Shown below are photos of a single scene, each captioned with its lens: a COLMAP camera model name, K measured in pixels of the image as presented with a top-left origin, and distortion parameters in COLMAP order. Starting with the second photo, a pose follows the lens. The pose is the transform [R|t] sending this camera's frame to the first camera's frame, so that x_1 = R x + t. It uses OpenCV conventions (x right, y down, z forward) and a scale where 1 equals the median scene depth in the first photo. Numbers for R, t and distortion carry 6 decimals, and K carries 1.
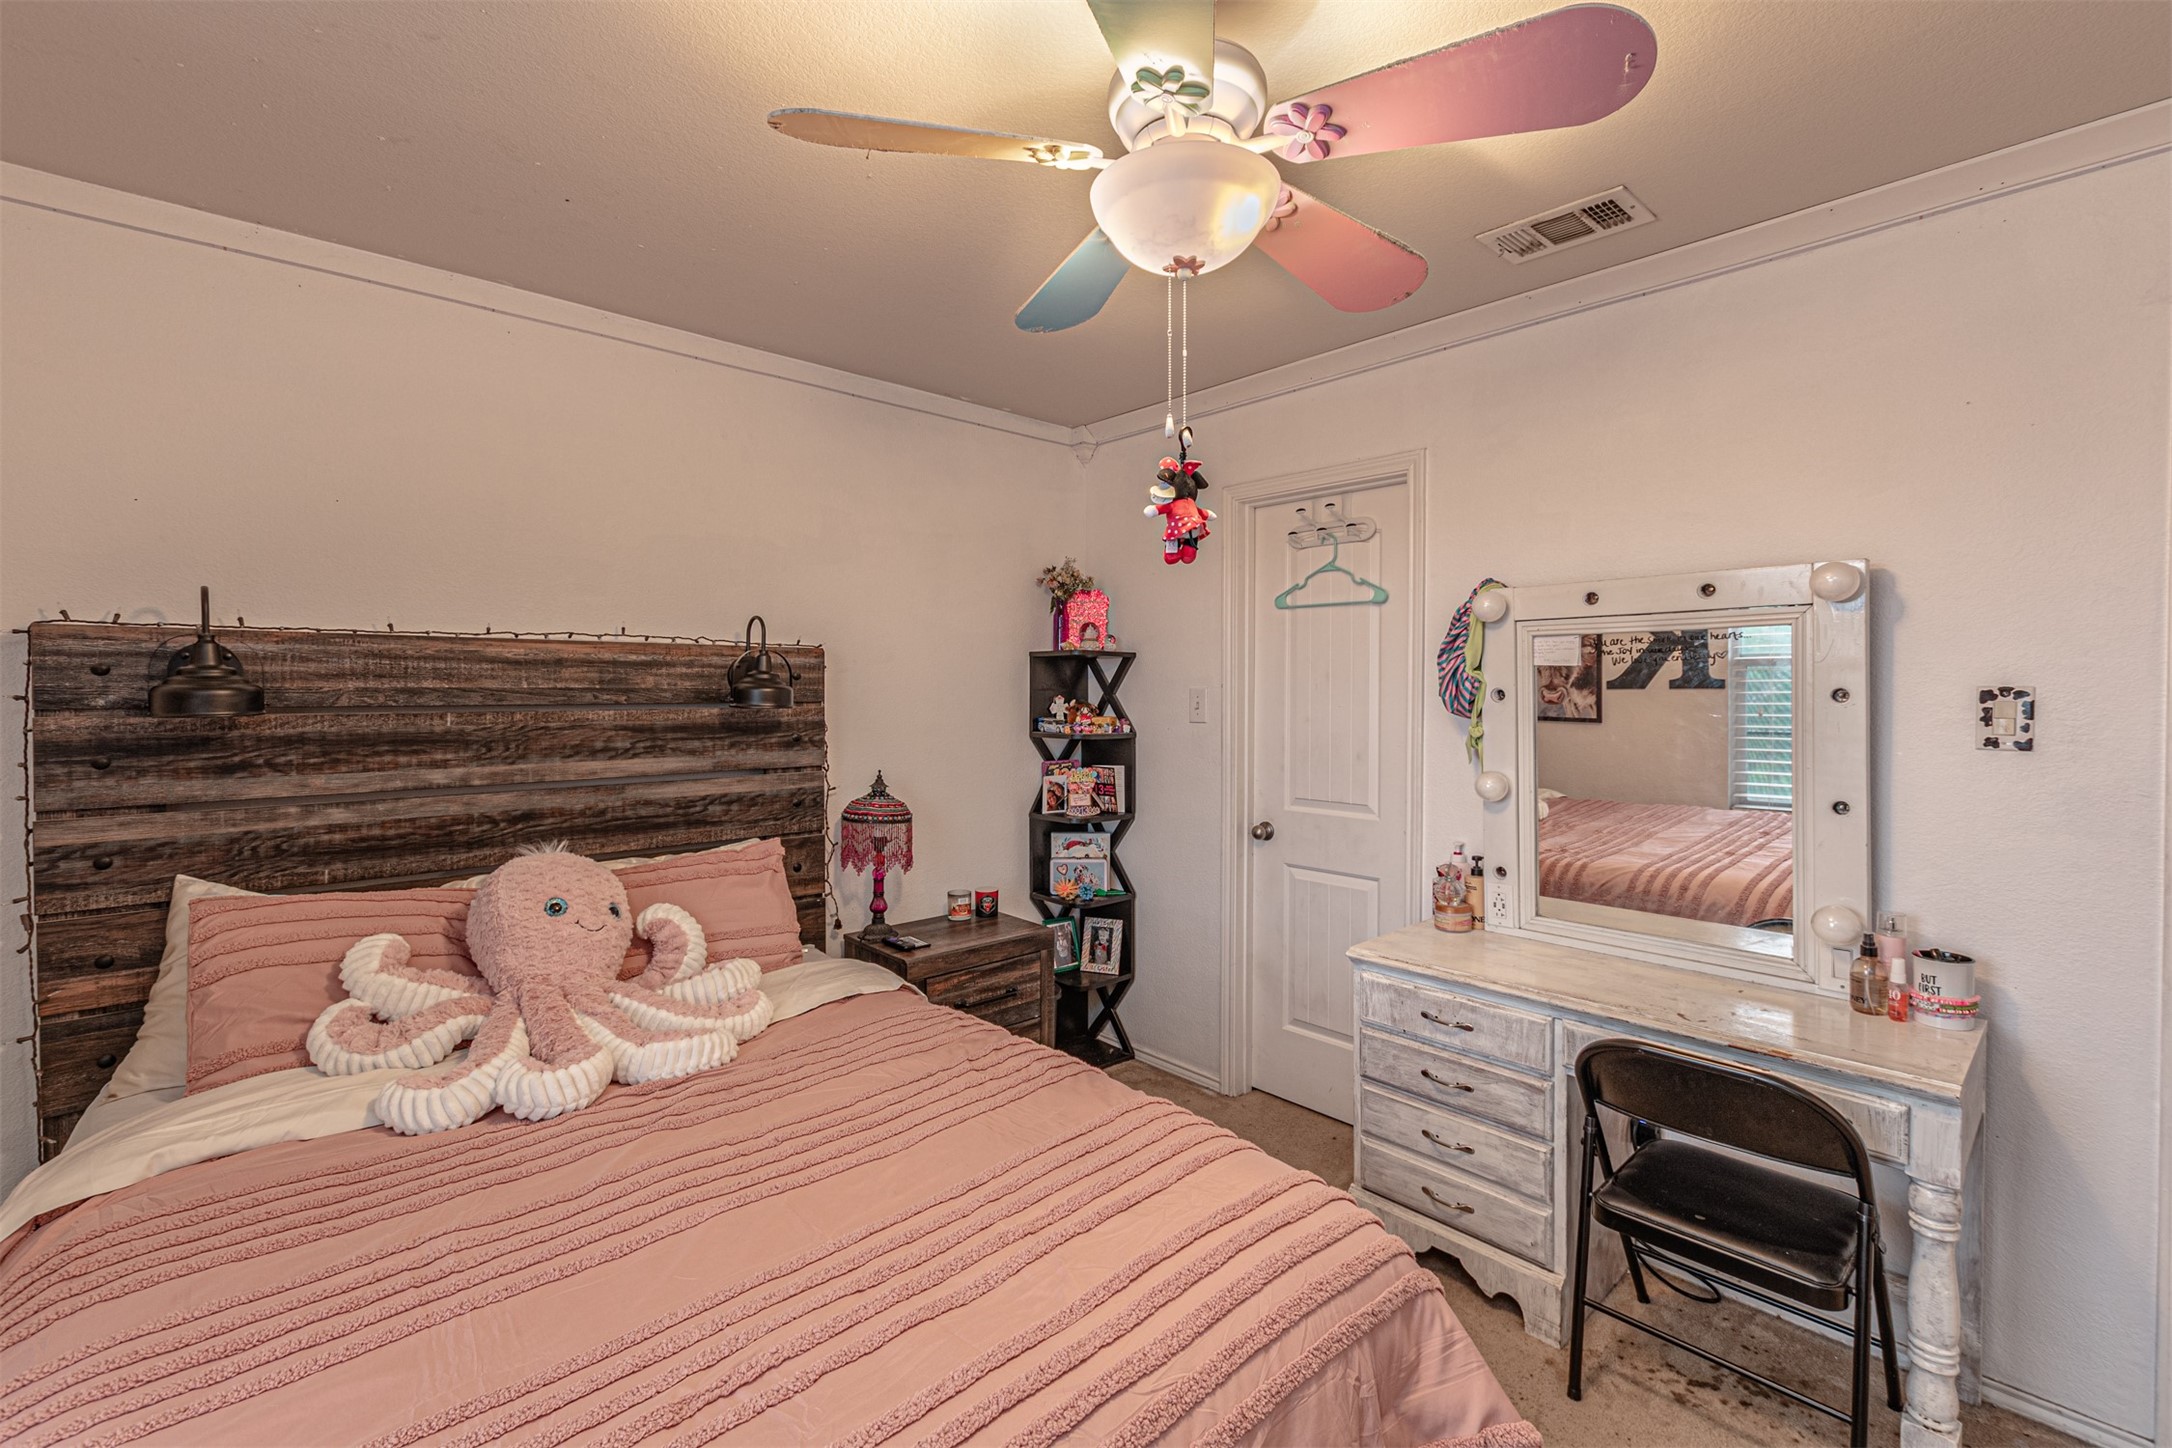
lens RADIAL K [[954.5, 0, 1079.0], [0, 954.5, 704.5], [0, 0, 1]] dist [0.005094, -0.000825]
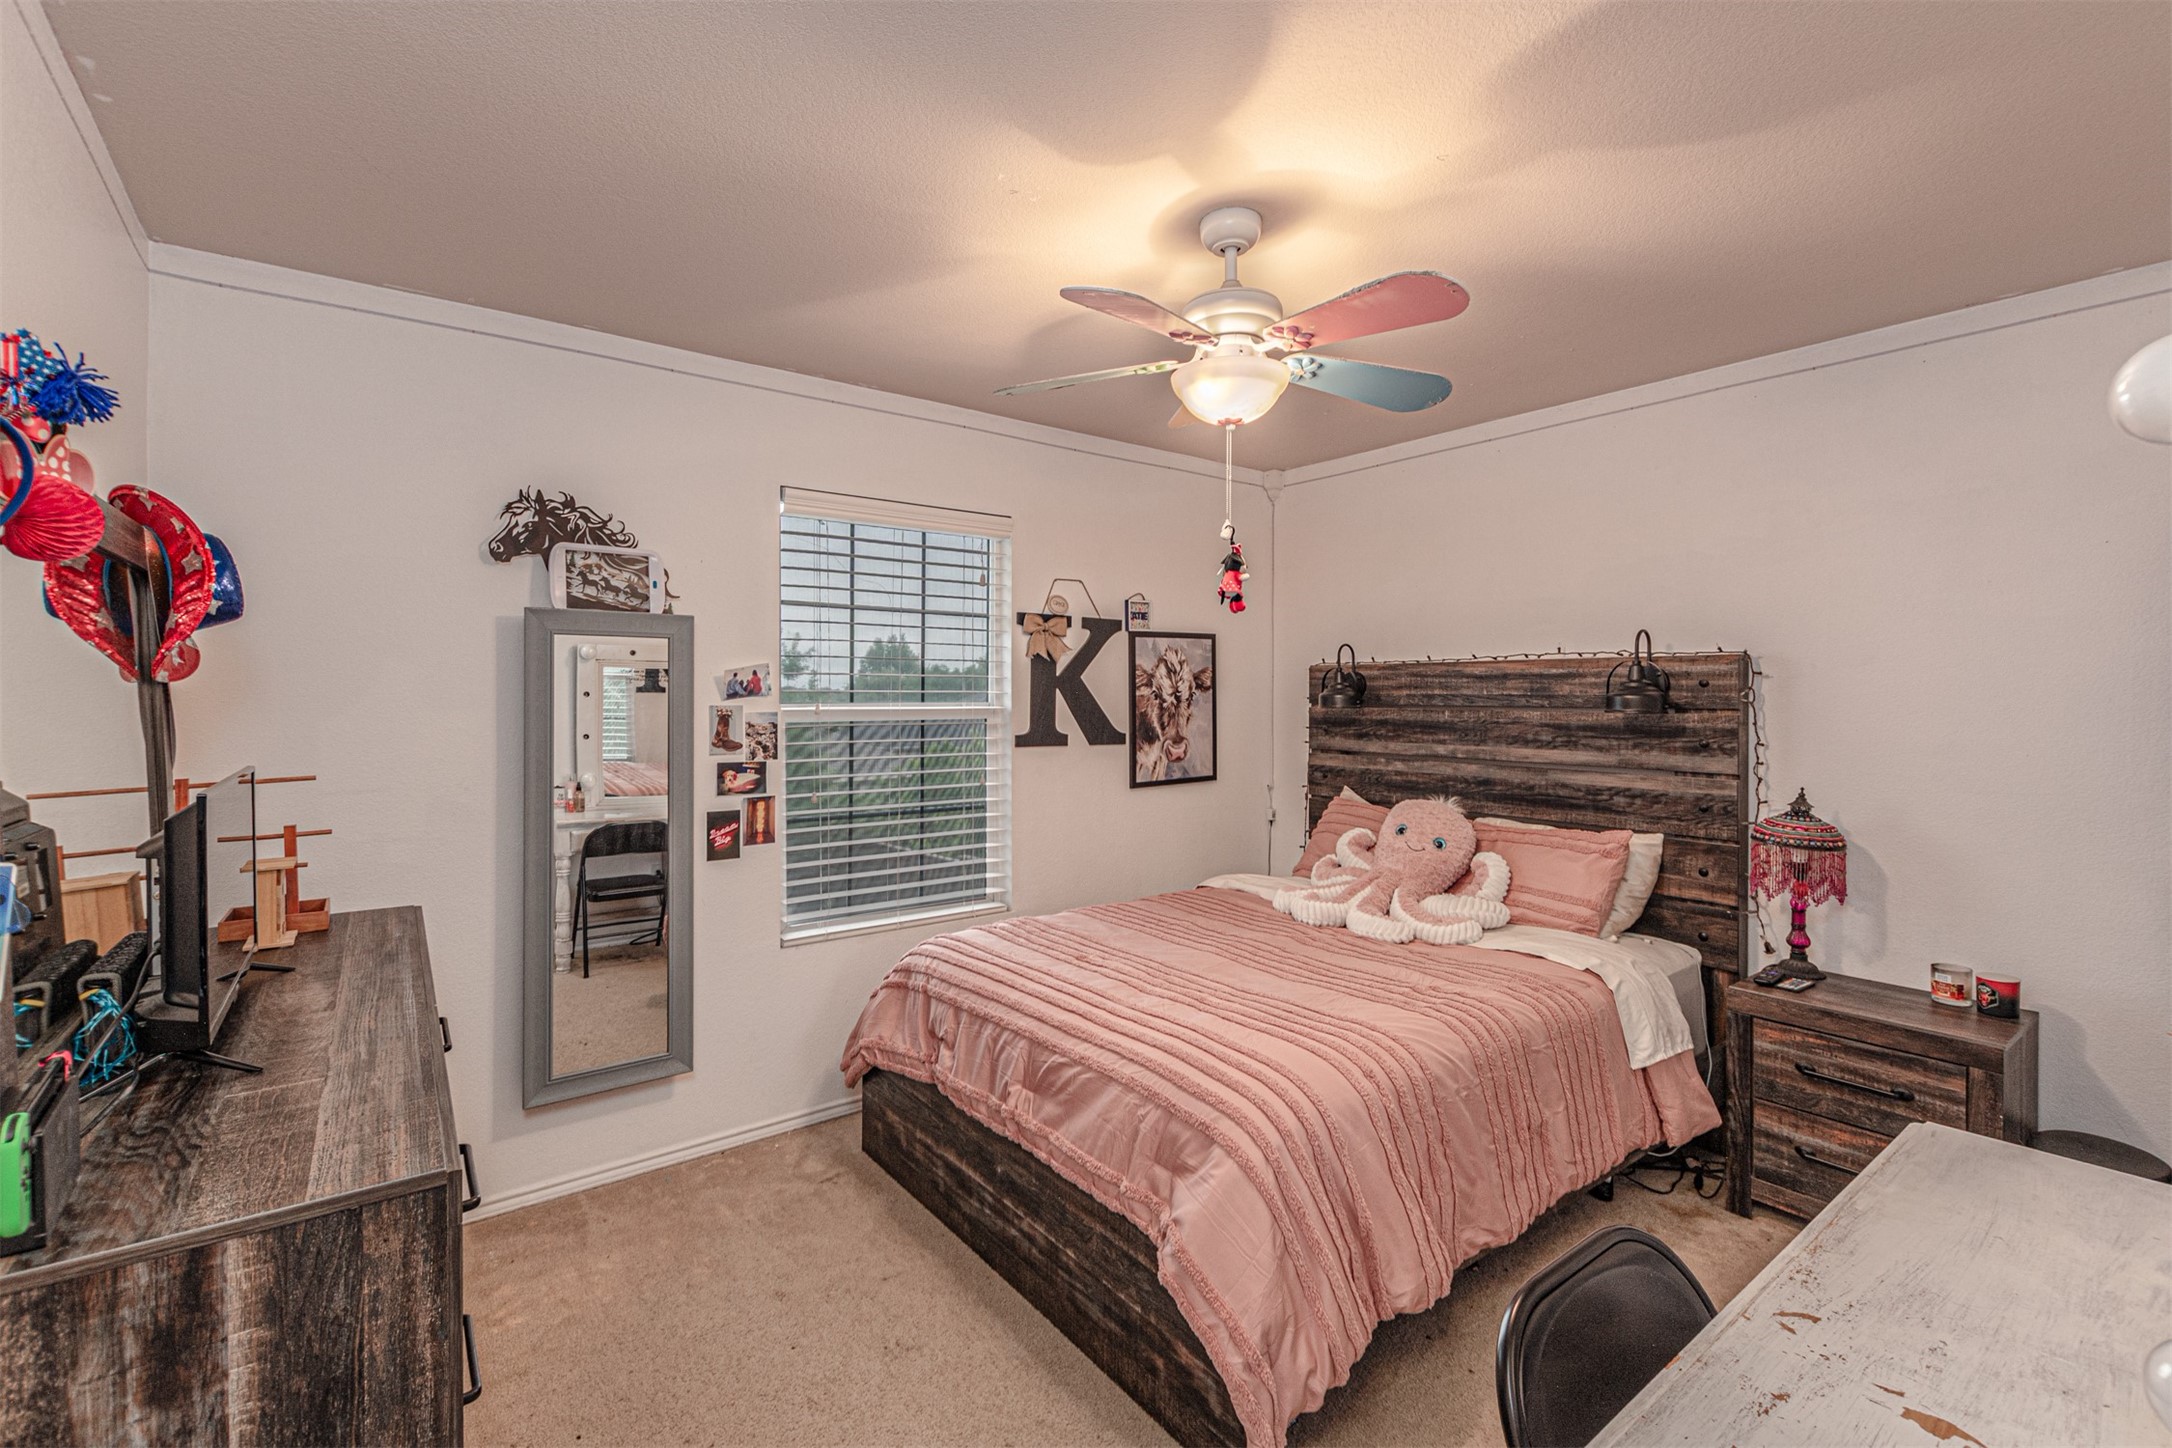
lens RADIAL K [[954.5, 0, 1080.0], [0, 954.5, 711.5], [0, 0, 1]] dist [0.005094, -0.000825]
pose [[-0.095942, 0.026295, -0.995040, 0.878020], [-0.010969, 0.999562, 0.027472, -0.023097], [0.995326, 0.013550, -0.095612, 0.490432]]
